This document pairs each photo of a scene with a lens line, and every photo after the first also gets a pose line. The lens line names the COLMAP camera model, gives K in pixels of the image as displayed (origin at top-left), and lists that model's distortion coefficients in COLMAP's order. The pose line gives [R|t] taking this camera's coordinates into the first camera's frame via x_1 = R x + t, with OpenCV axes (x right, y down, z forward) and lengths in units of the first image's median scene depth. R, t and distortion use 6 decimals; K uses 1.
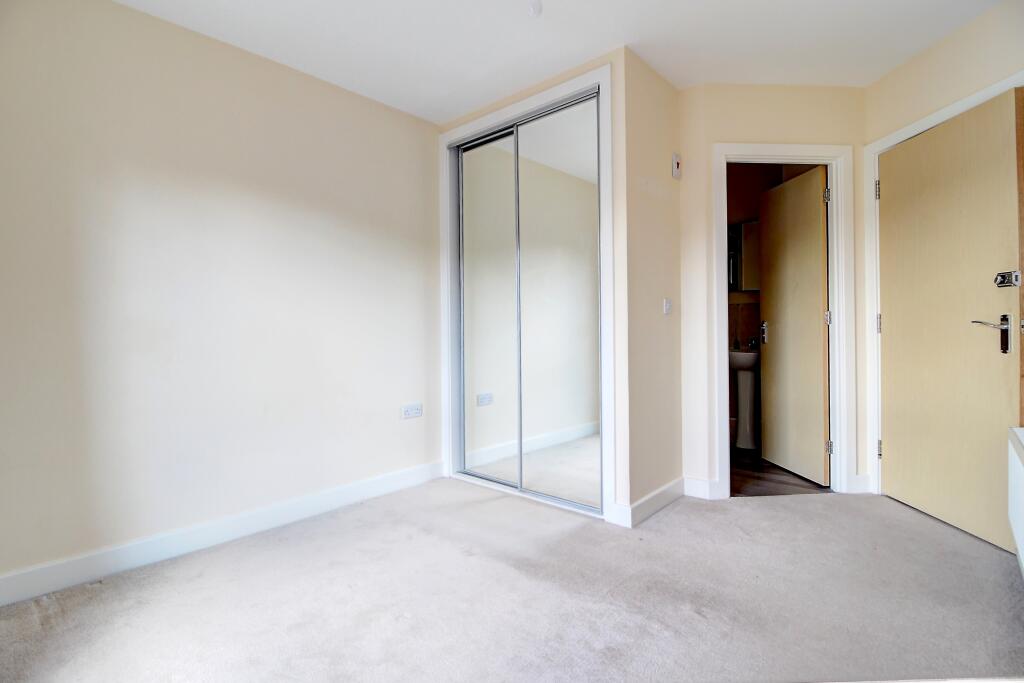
lens RADIAL K [[485.8, 0, 510.4], [0, 485.8, 334.1], [0, 0, 1]] dist [0.001732, -0.013748]
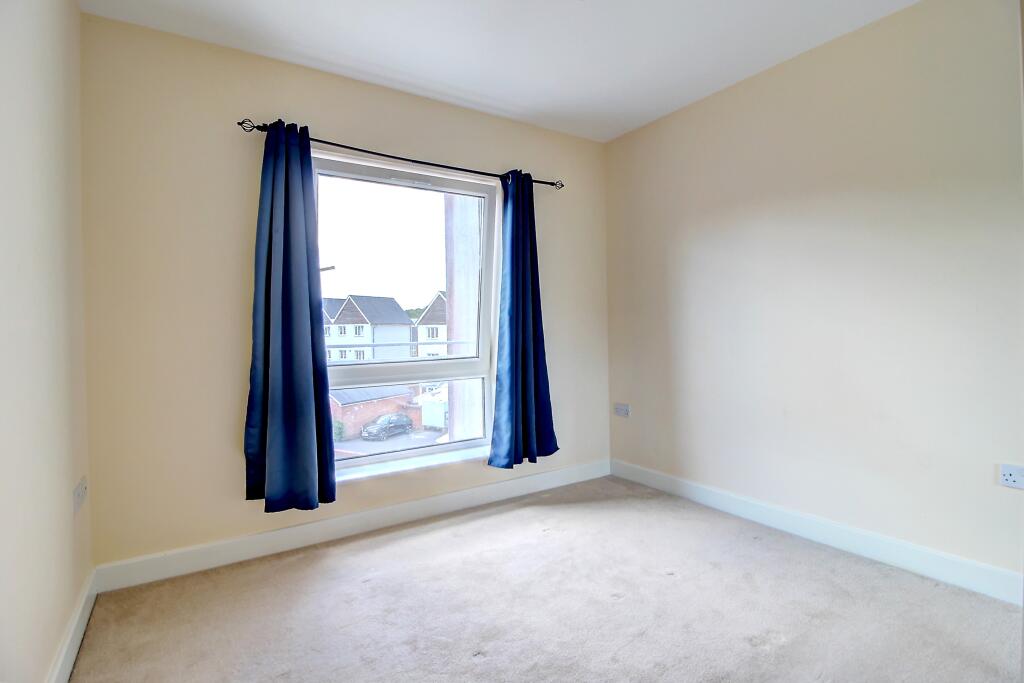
lens RADIAL K [[485.8, 0, 510.4], [0, 485.8, 334.1], [0, 0, 1]] dist [0.001732, -0.013748]
pose [[-0.272772, 0.011468, -0.962010, 0.732300], [0.016682, 0.999835, 0.007189, -0.025669], [0.961934, -0.014088, -0.272919, 0.870146]]
